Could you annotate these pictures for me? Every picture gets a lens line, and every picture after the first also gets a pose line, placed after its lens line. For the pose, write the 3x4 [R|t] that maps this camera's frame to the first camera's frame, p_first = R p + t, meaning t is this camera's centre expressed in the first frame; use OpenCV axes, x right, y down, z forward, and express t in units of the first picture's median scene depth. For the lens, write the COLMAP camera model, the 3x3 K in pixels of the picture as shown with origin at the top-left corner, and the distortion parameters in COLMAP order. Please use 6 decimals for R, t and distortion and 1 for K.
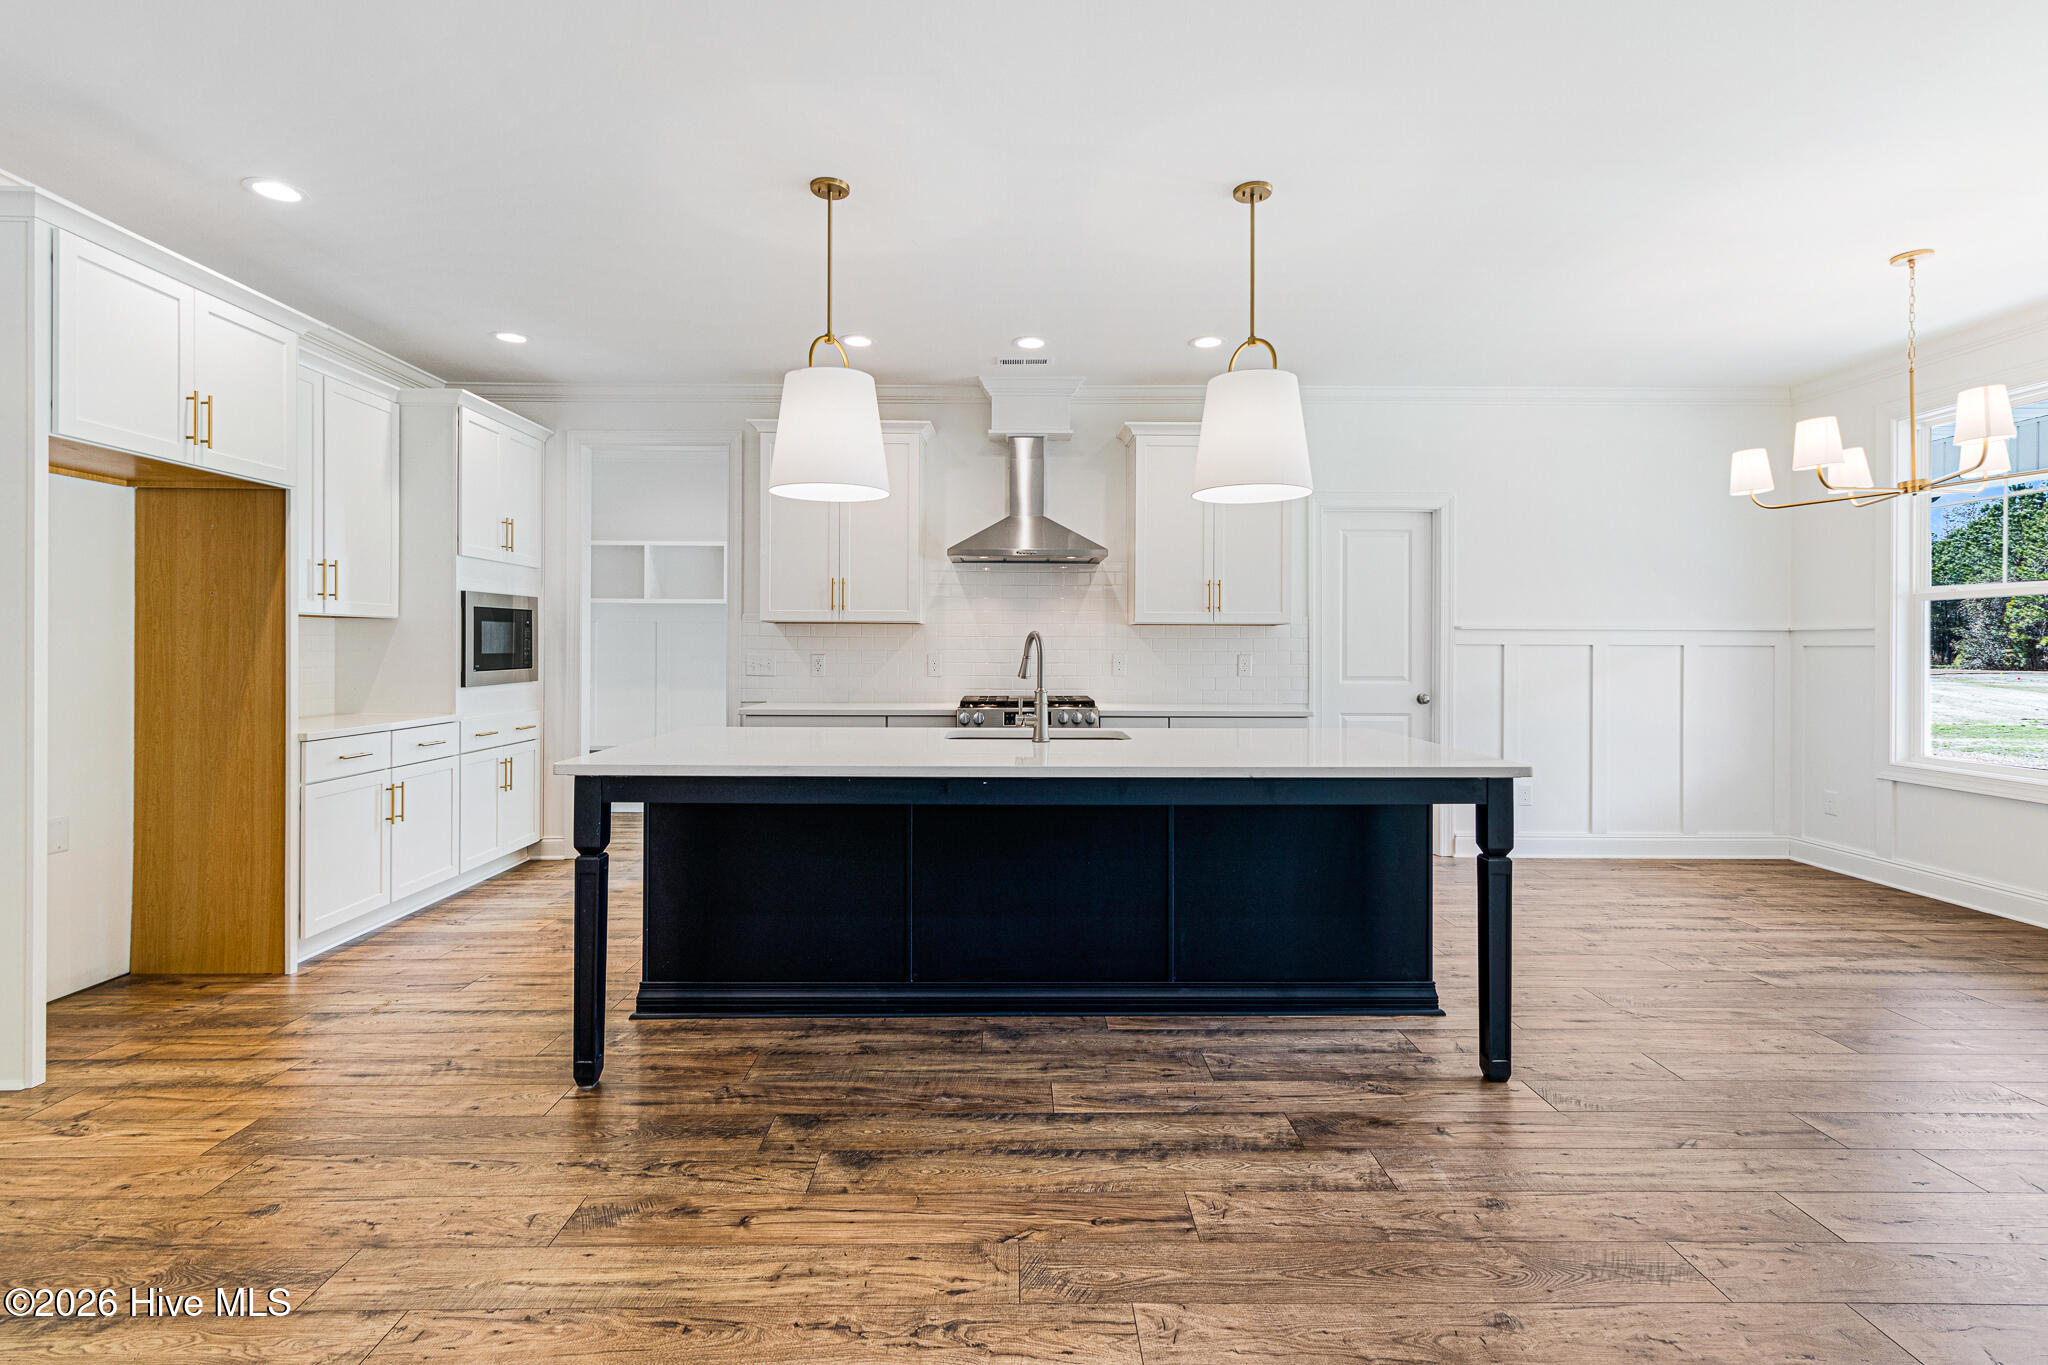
lens RADIAL K [[959.4, 0, 1025.2], [0, 959.4, 658.4], [0, 0, 1]] dist [0.007069, 0.001447]
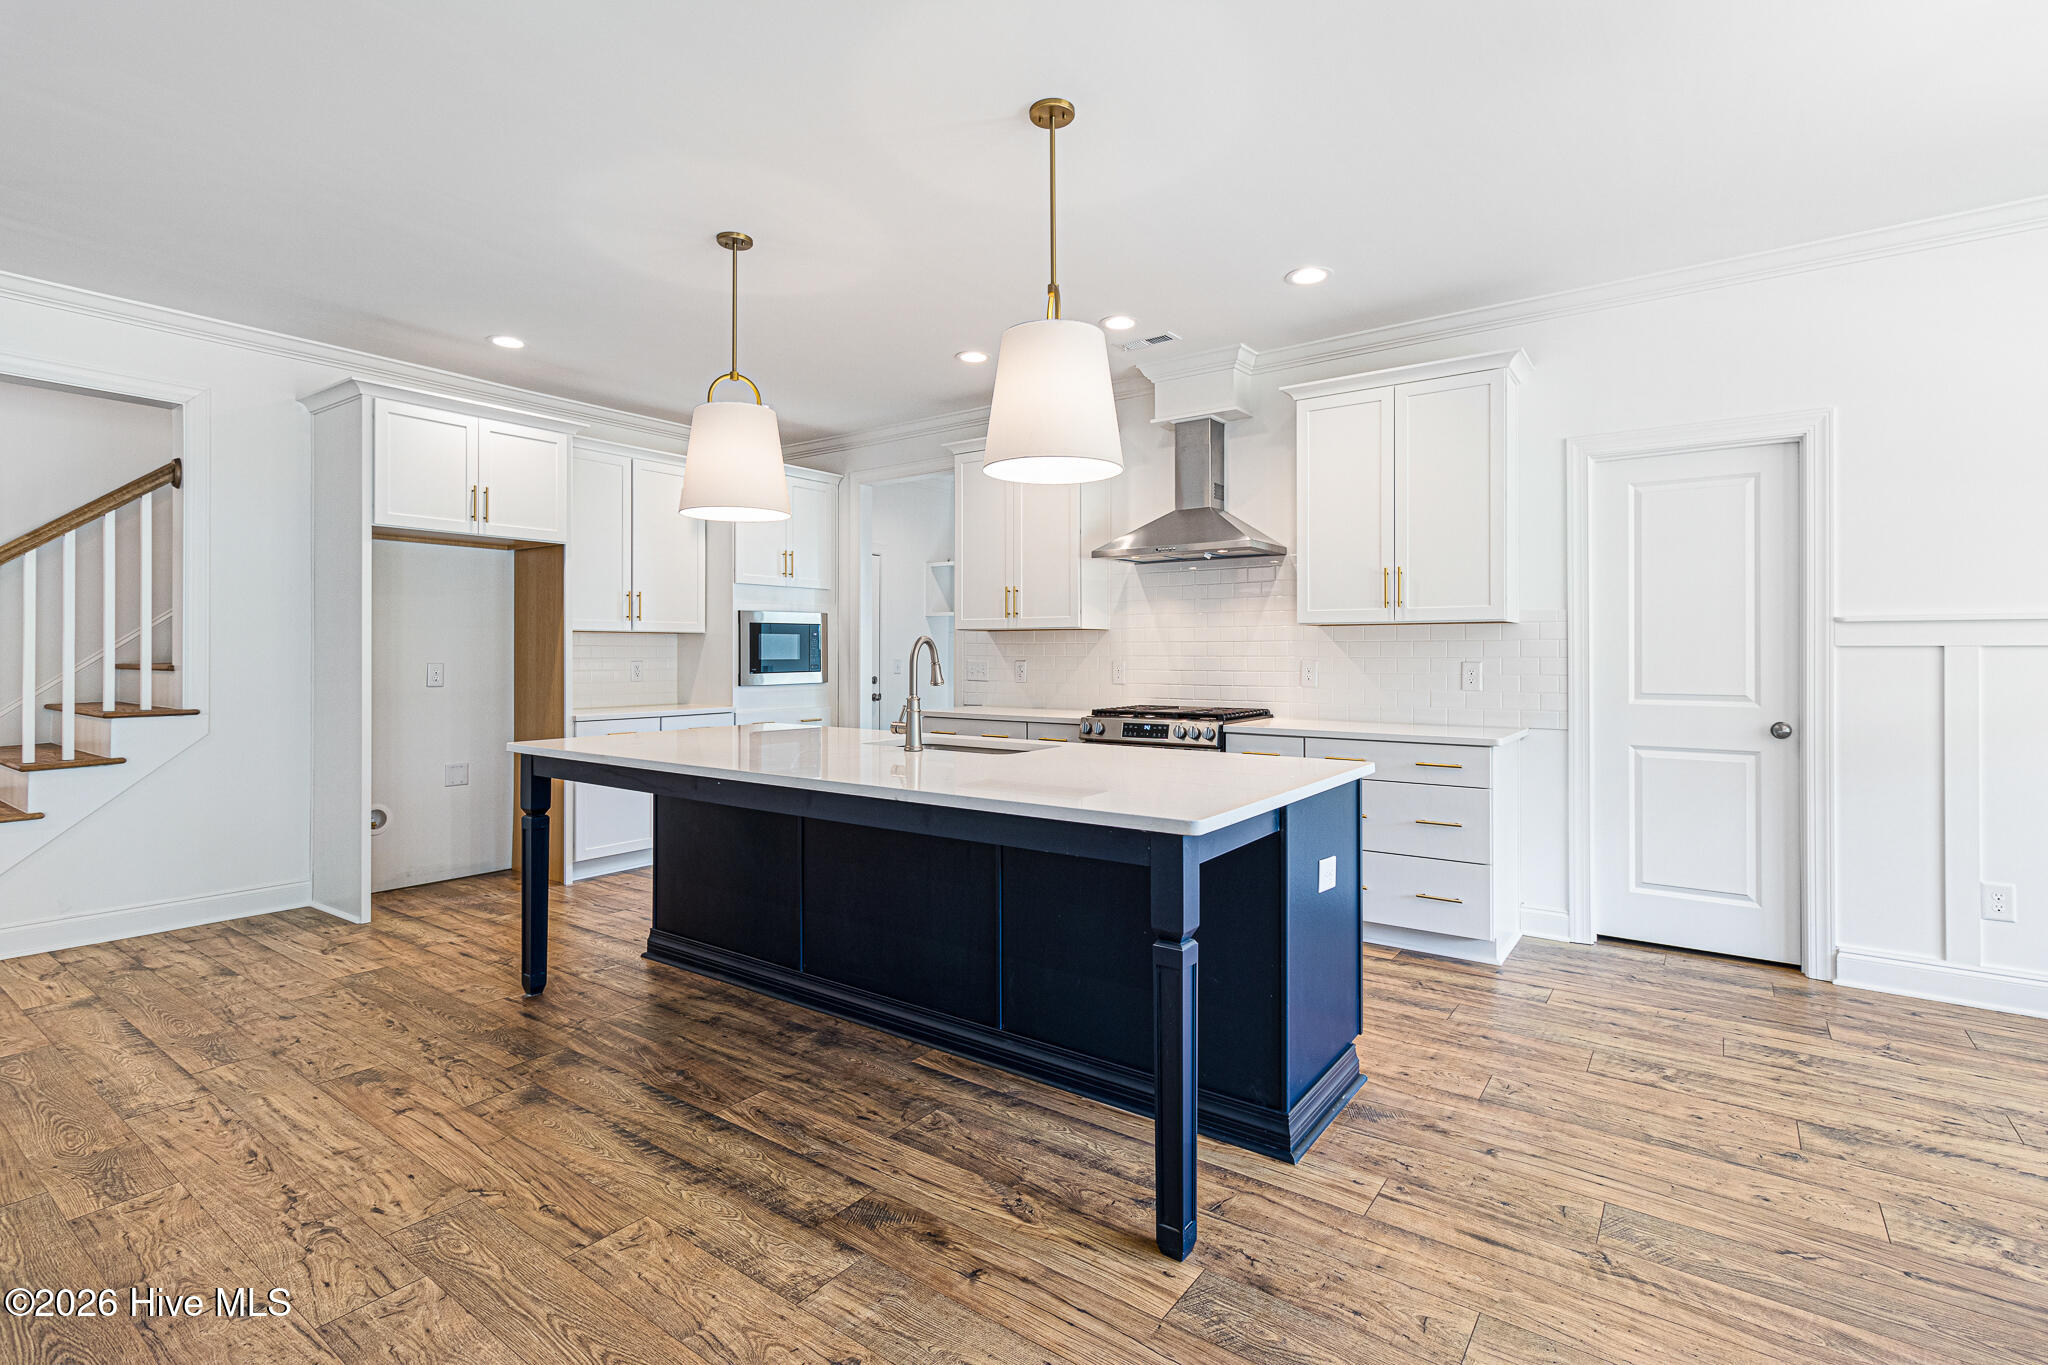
lens RADIAL K [[959.4, 0, 1025.2], [0, 959.4, 658.4], [0, 0, 1]] dist [0.007069, 0.001447]
pose [[0.798890, -0.000411, -0.601477, 0.754459], [-0.004198, 0.999972, -0.006260, -0.000434], [0.601462, 0.007526, 0.798866, 0.324642]]
